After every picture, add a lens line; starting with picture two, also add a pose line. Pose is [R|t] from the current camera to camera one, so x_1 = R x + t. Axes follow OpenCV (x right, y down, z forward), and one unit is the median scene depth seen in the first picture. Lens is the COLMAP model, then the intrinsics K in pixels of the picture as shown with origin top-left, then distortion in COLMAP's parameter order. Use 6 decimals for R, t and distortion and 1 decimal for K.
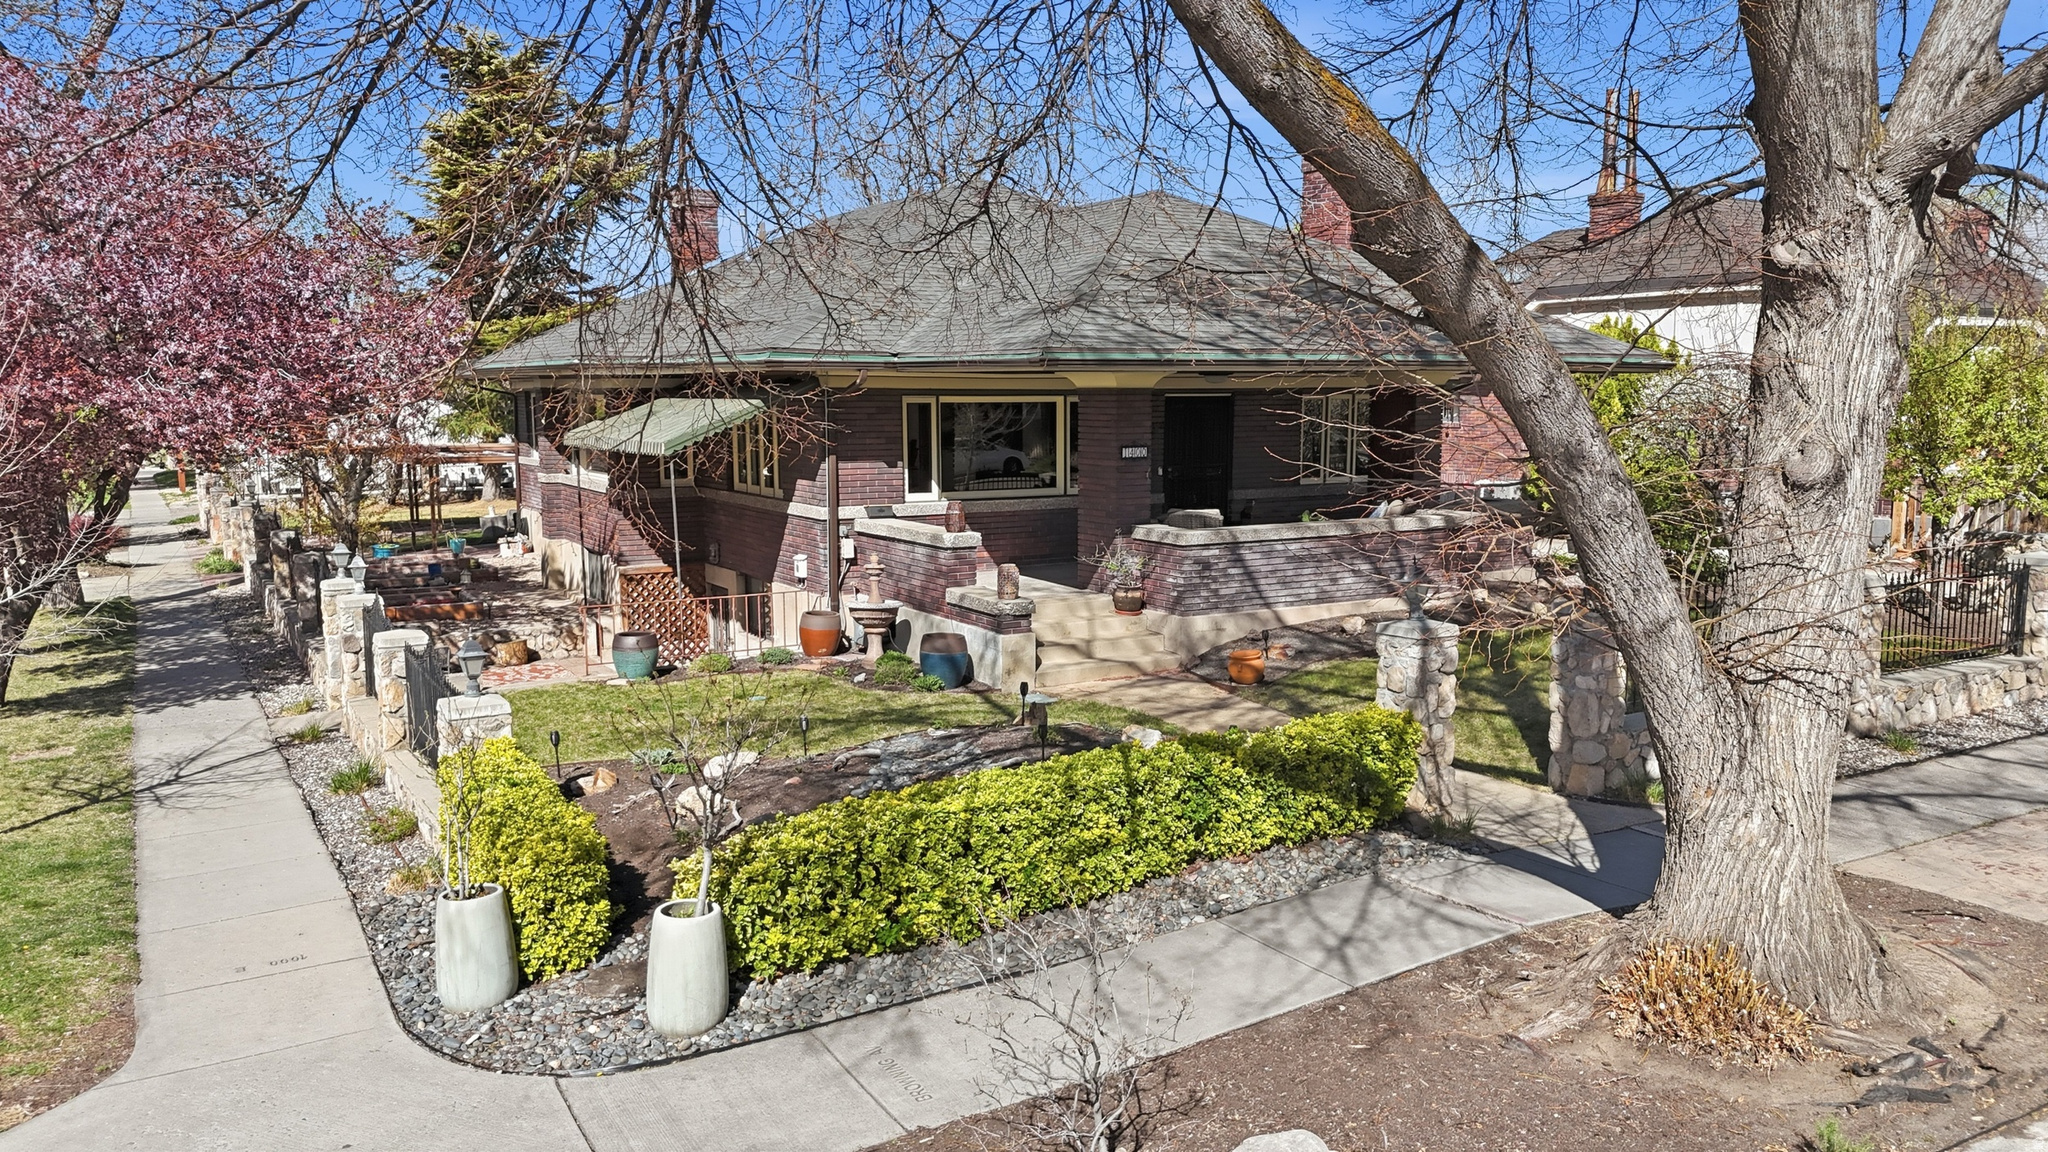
lens RADIAL K [[1469.2, 0, 1029.9], [0, 1469.2, 576.9], [0, 0, 1]] dist [0.093788, -0.108439]
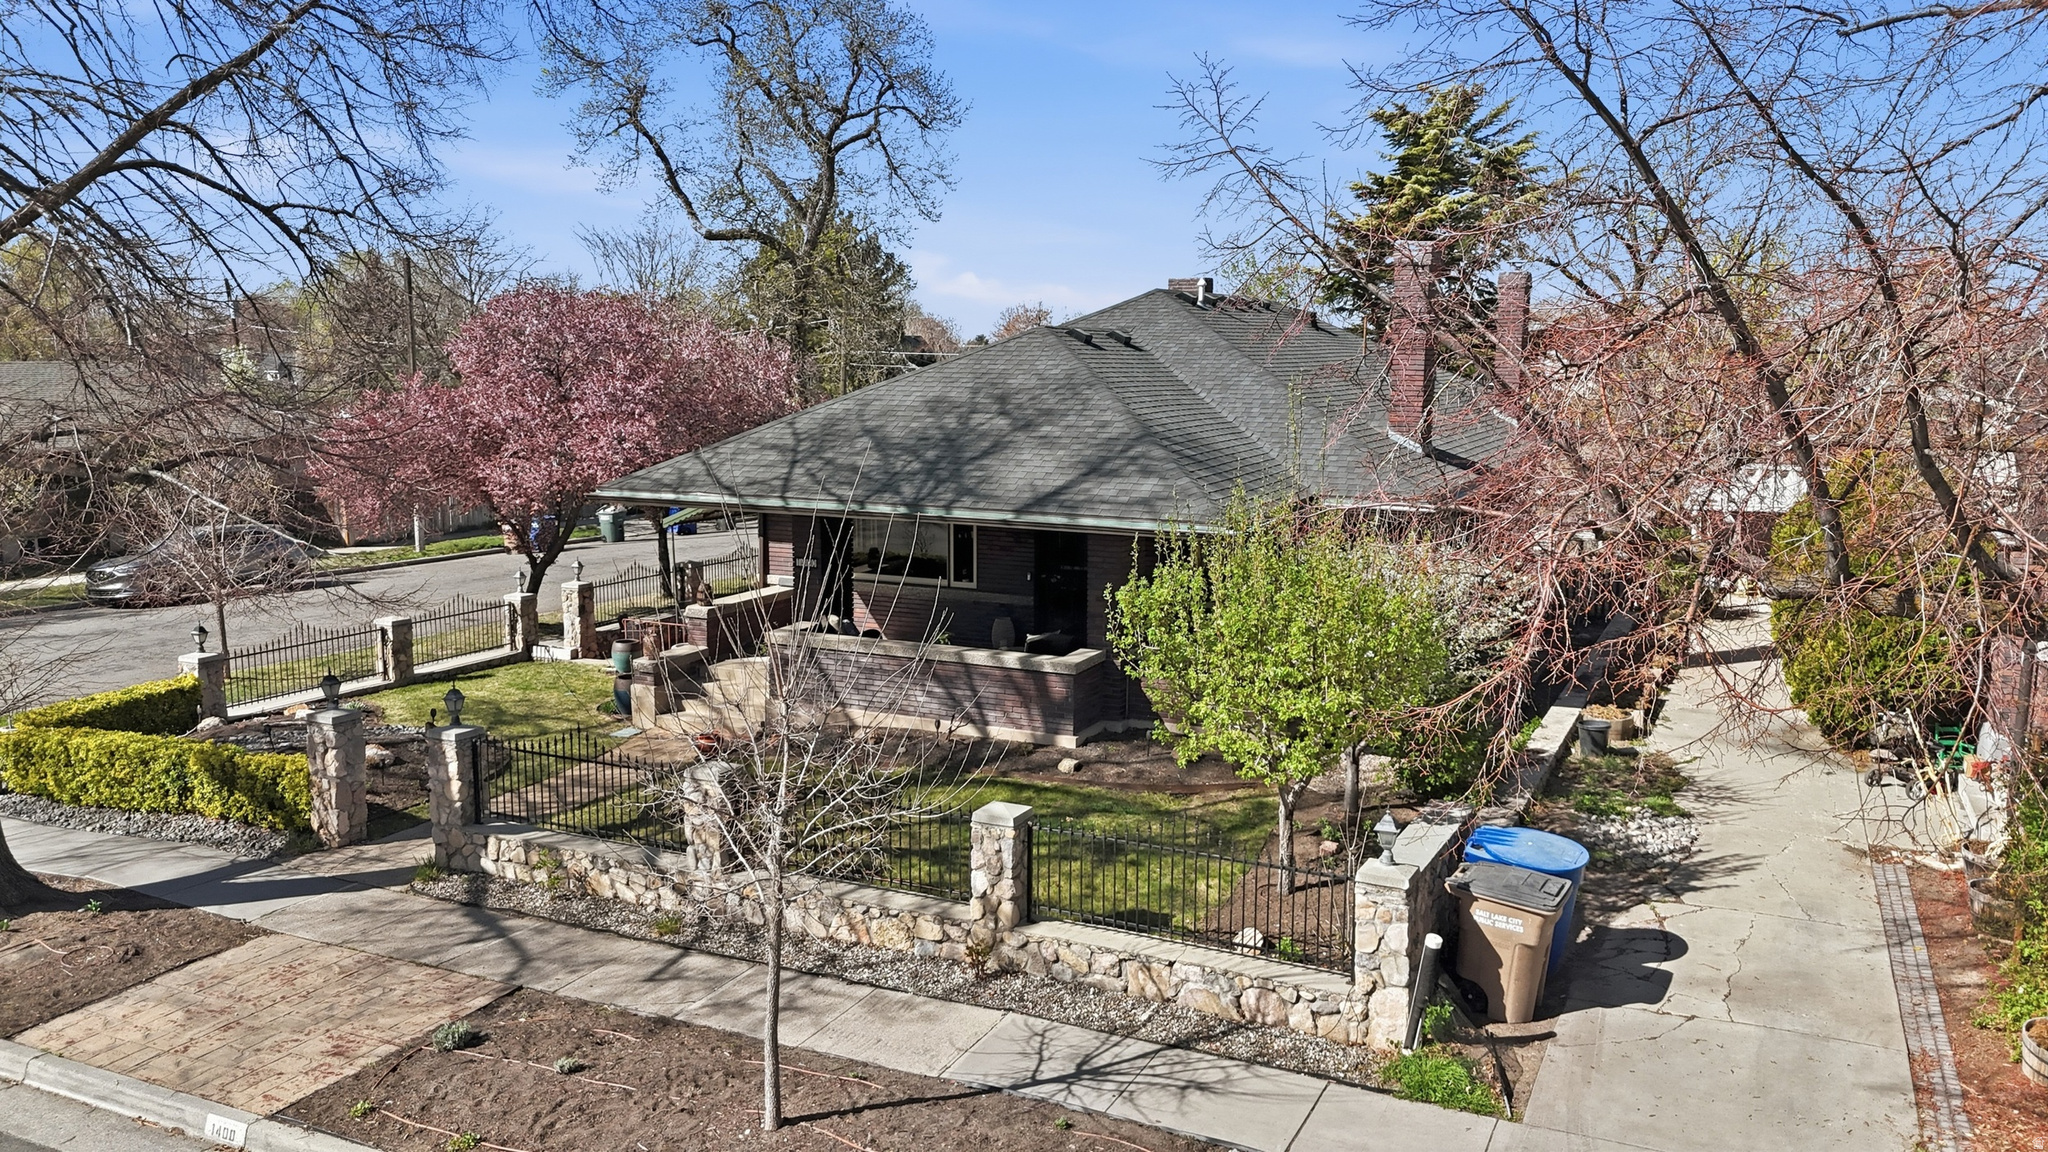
lens RADIAL K [[1469.2, 0, 1029.9], [0, 1469.2, 576.9], [0, 0, 1]] dist [0.093788, -0.108439]
pose [[0.574006, 0.127204, -0.808910, 1.178768], [-0.124080, 0.989965, 0.067628, -0.178516], [0.809396, 0.061551, 0.584029, 0.443771]]
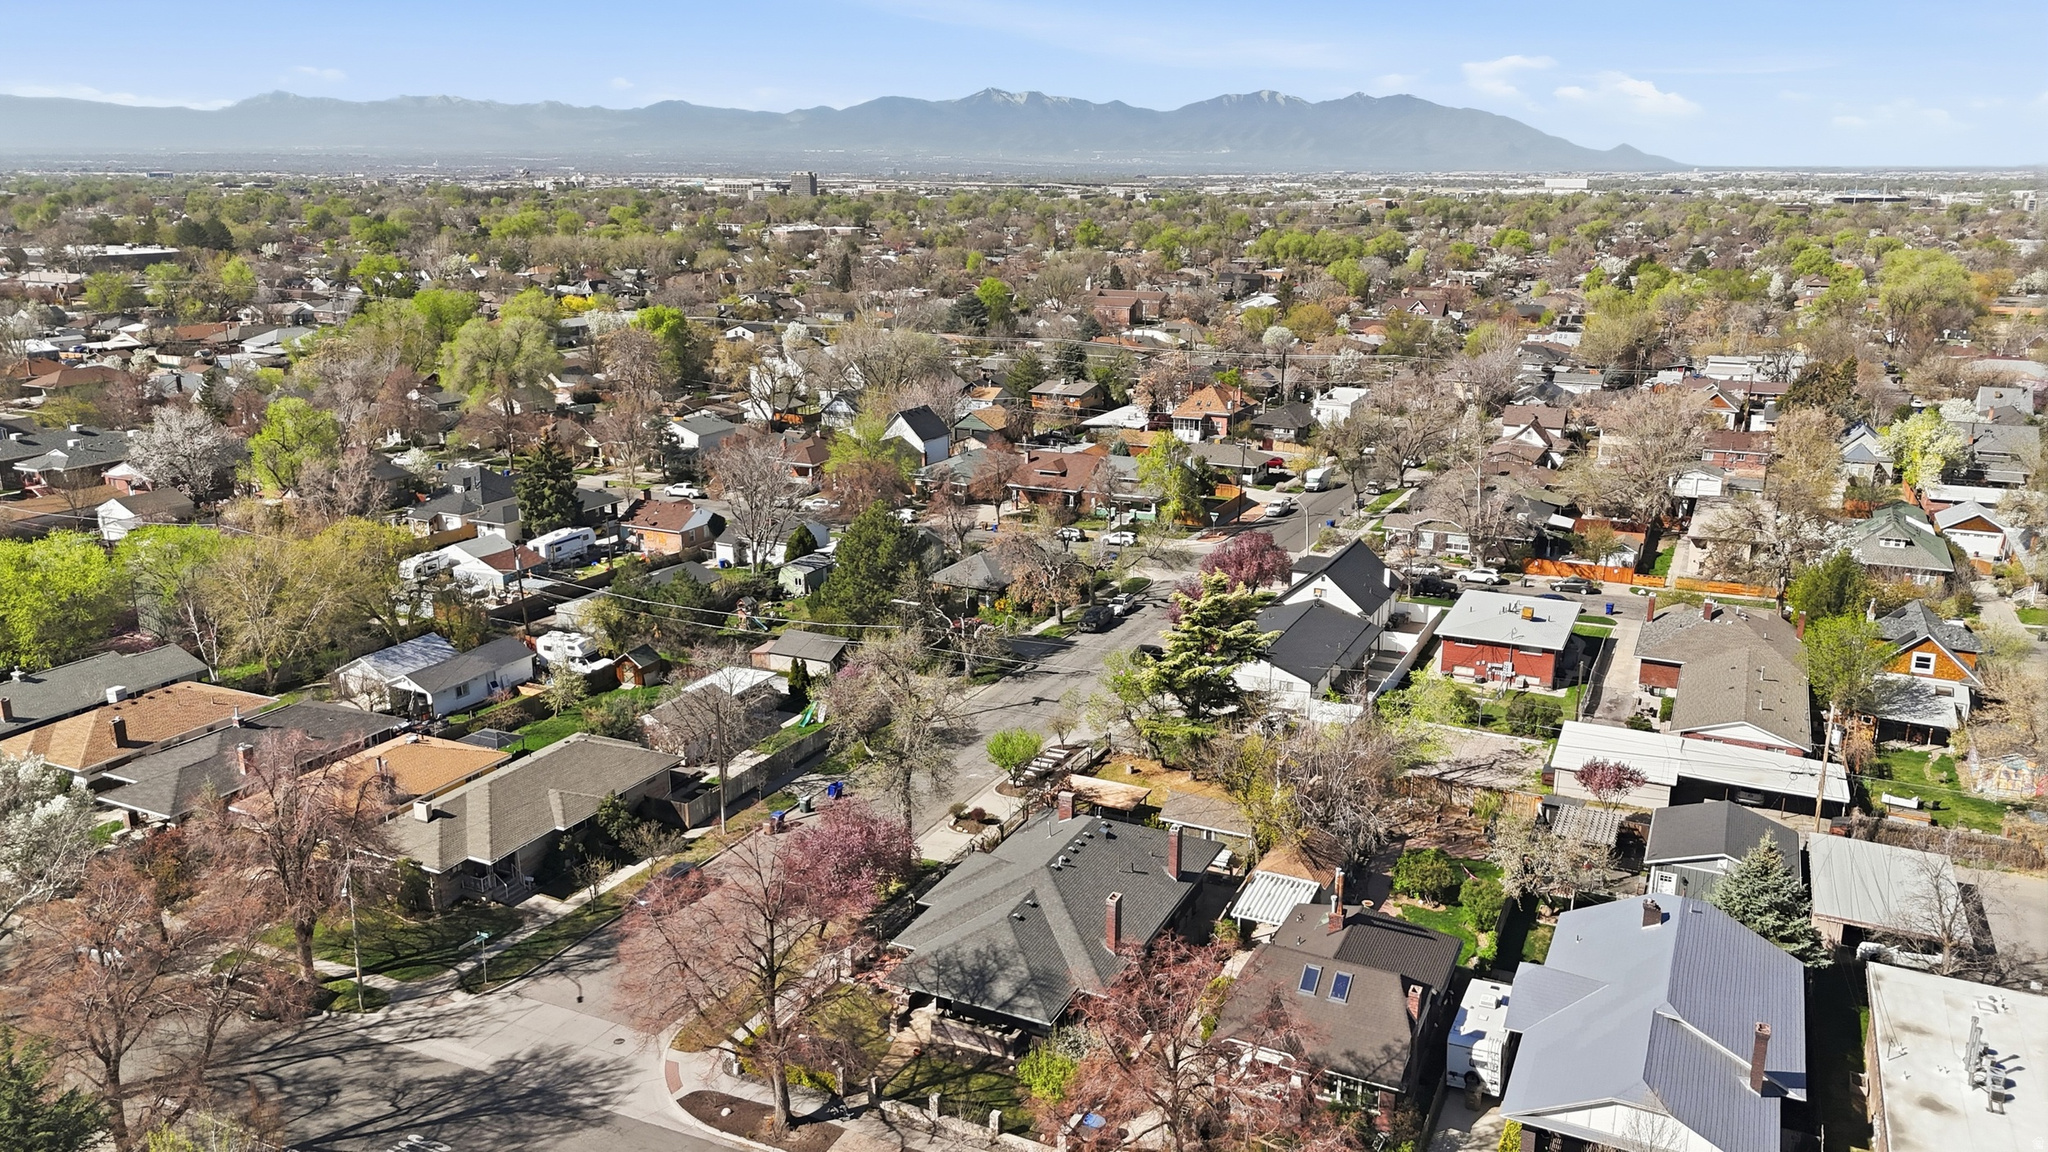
lens RADIAL K [[1469.2, 0, 1029.9], [0, 1469.2, 576.9], [0, 0, 1]] dist [0.093788, -0.108439]
pose [[0.583216, 0.216525, -0.782928, 3.373145], [-0.126514, 0.976271, 0.175753, -2.072567], [0.802405, -0.003450, 0.596770, -1.367714]]
